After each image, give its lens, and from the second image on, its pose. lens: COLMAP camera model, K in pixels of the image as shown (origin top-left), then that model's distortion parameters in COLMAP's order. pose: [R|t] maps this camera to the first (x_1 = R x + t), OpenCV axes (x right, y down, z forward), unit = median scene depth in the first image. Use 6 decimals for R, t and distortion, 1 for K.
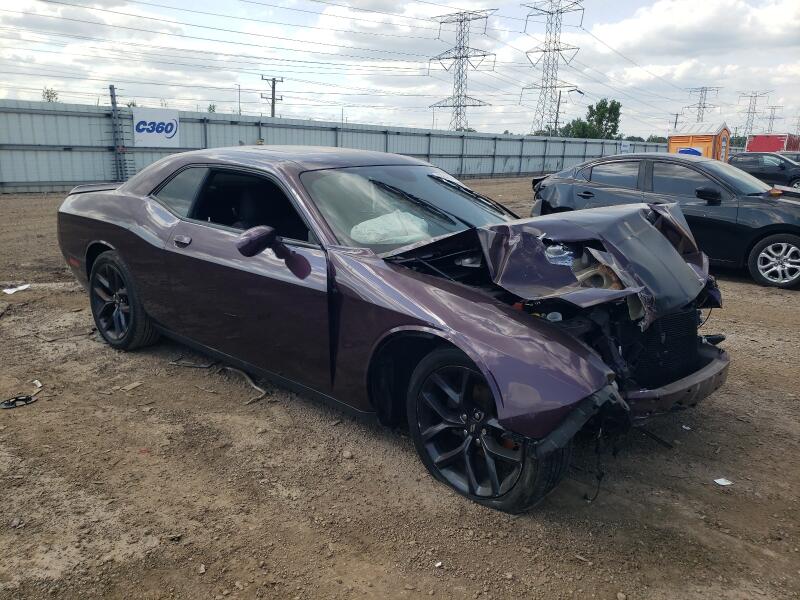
lens RADIAL K [[655.5, 0, 401.4], [0, 655.5, 302.2], [0, 0, 1]] dist [-0.018217, 0.003723]
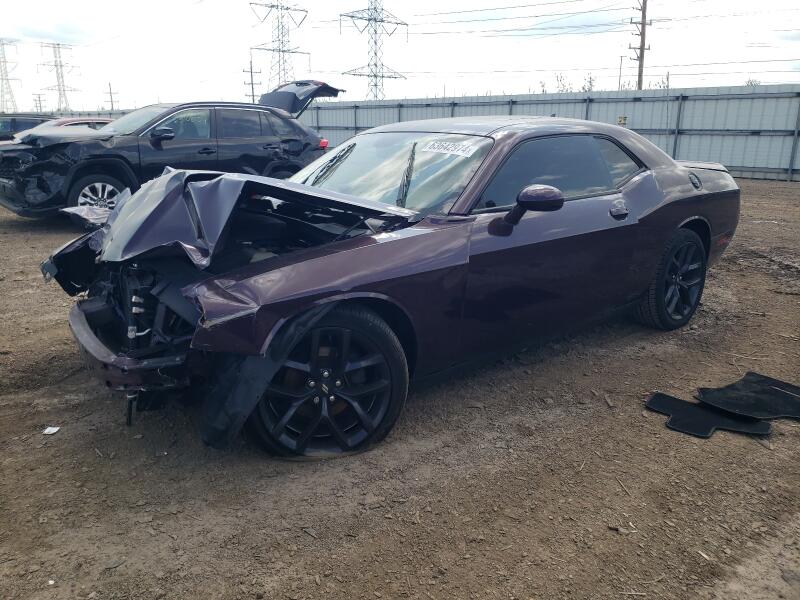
lens RADIAL K [[655.5, 0, 399.6], [0, 655.5, 300.4], [0, 0, 1]] dist [-0.018217, 0.003723]
pose [[-0.165337, 0.227943, -0.959534, 0.224473], [-0.227738, 0.937806, 0.262022, -0.055978], [0.959583, 0.261845, -0.103143, 0.270756]]
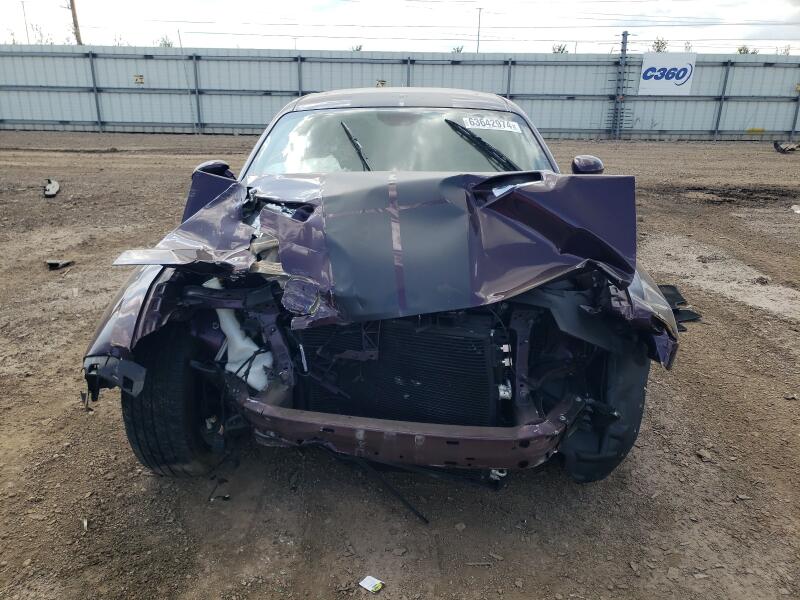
lens RADIAL K [[597.6, 0, 399.2], [0, 597.6, 298.0], [0, 0, 1]] dist [0.023038, -0.004438]
pose [[0.625469, 0.238266, -0.742979, 0.121566], [-0.171523, 0.970928, 0.166971, -0.030796], [0.761162, 0.023003, 0.648154, 0.148183]]
